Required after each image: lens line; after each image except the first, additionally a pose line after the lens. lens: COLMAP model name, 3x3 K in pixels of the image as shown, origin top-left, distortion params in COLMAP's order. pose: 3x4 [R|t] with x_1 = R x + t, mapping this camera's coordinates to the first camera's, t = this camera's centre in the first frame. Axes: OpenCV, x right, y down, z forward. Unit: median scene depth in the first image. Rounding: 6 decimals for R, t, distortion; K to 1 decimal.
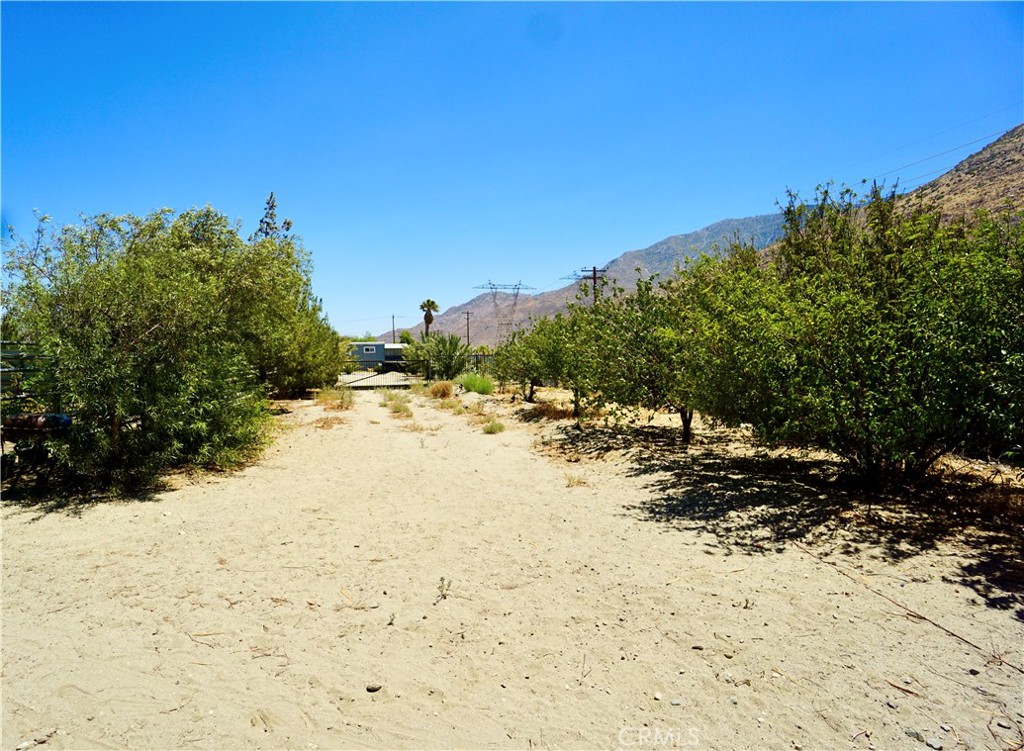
lens RADIAL K [[531.9, 0, 476.1], [0, 531.9, 366.3], [0, 0, 1]] dist [-0.034865, 0.017893]
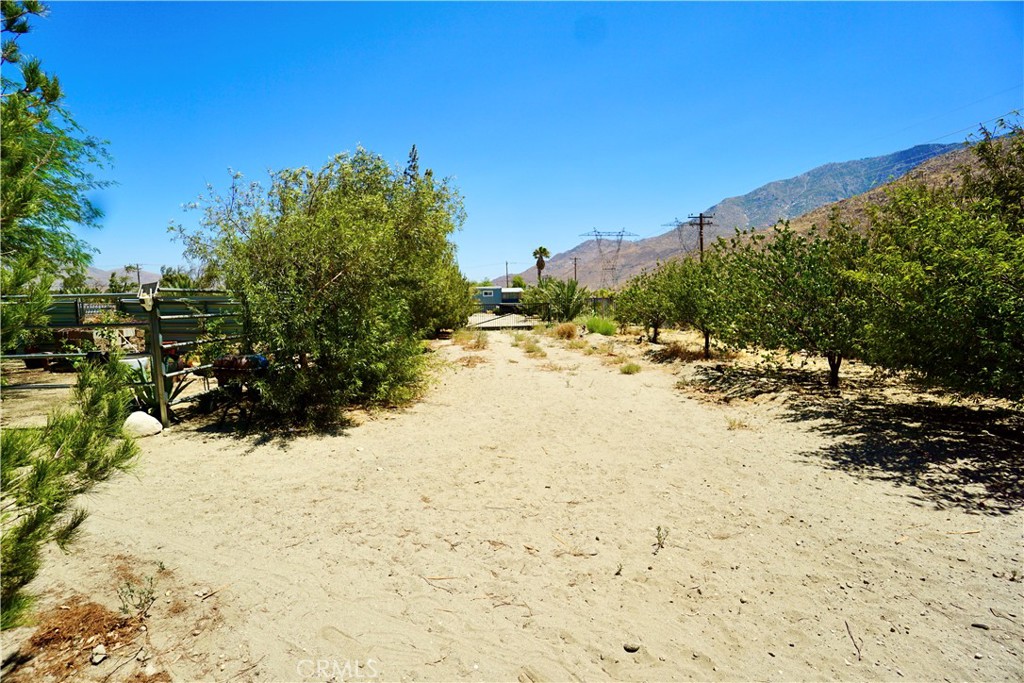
lens RADIAL K [[477.8, 0, 519.6], [0, 477.8, 344.4], [0, 0, 1]] dist [-0.023615, 0.009488]
pose [[0.995281, 0.007845, -0.096718, -0.166905], [-0.000464, 0.997100, 0.076102, -0.005946], [0.097035, -0.075698, 0.992398, 0.082510]]
